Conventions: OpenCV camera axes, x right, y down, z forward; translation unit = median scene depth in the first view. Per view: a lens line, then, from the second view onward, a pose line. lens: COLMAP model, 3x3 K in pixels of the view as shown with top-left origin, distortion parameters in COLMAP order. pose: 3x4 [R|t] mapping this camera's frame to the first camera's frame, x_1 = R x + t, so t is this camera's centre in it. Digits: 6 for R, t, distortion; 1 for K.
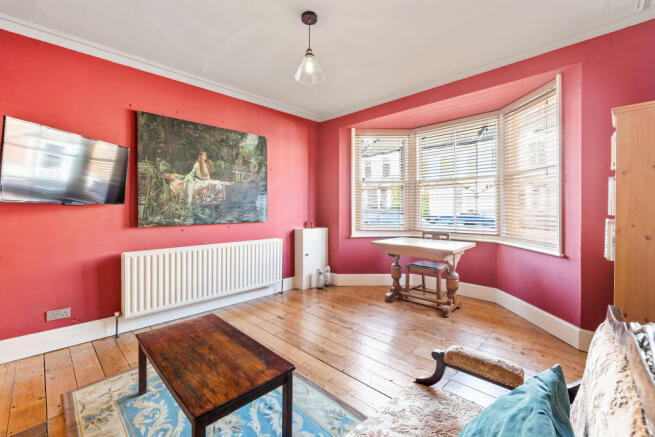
lens RADIAL K [[280.2, 0, 325.9], [0, 280.2, 208.7], [0, 0, 1]] dist [0.000392, 0.000114]
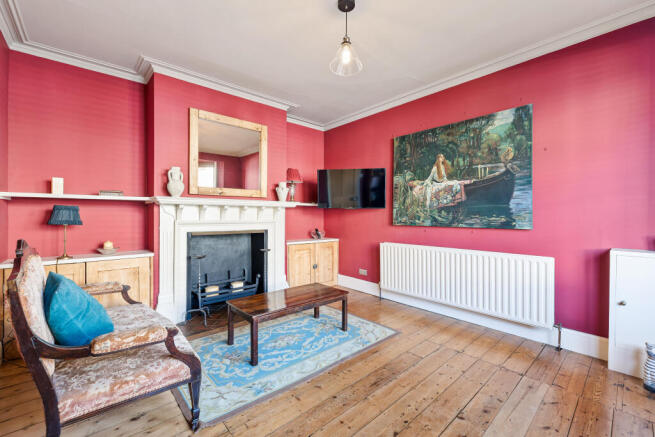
lens RADIAL K [[275.0, 0, 327.5], [0, 275.0, 218.5], [0, 0, 1]] dist [-0.000186, 0.000031]
pose [[-0.064586, 0.013166, -0.997825, 0.588809], [-0.004770, 0.999897, 0.013503, 0.016076], [0.997901, 0.005631, -0.064517, 0.683311]]
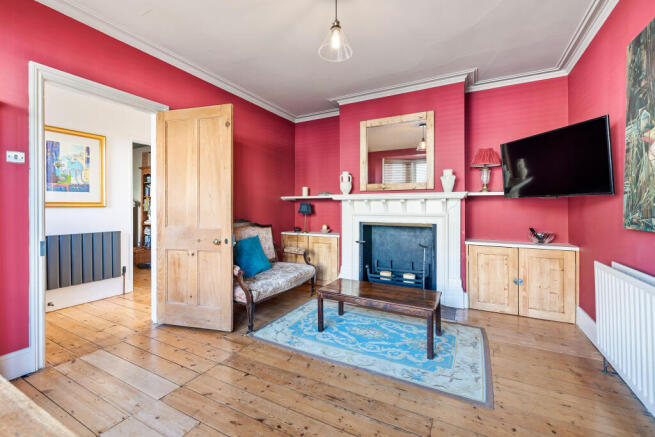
lens RADIAL K [[280.2, 0, 325.9], [0, 280.2, 208.7], [0, 0, 1]] dist [0.000392, 0.000114]
pose [[-0.958538, 0.002970, -0.284948, 0.156576], [0.001147, 0.999978, 0.006566, 0.014255], [0.284962, 0.005967, -0.958520, 1.263032]]
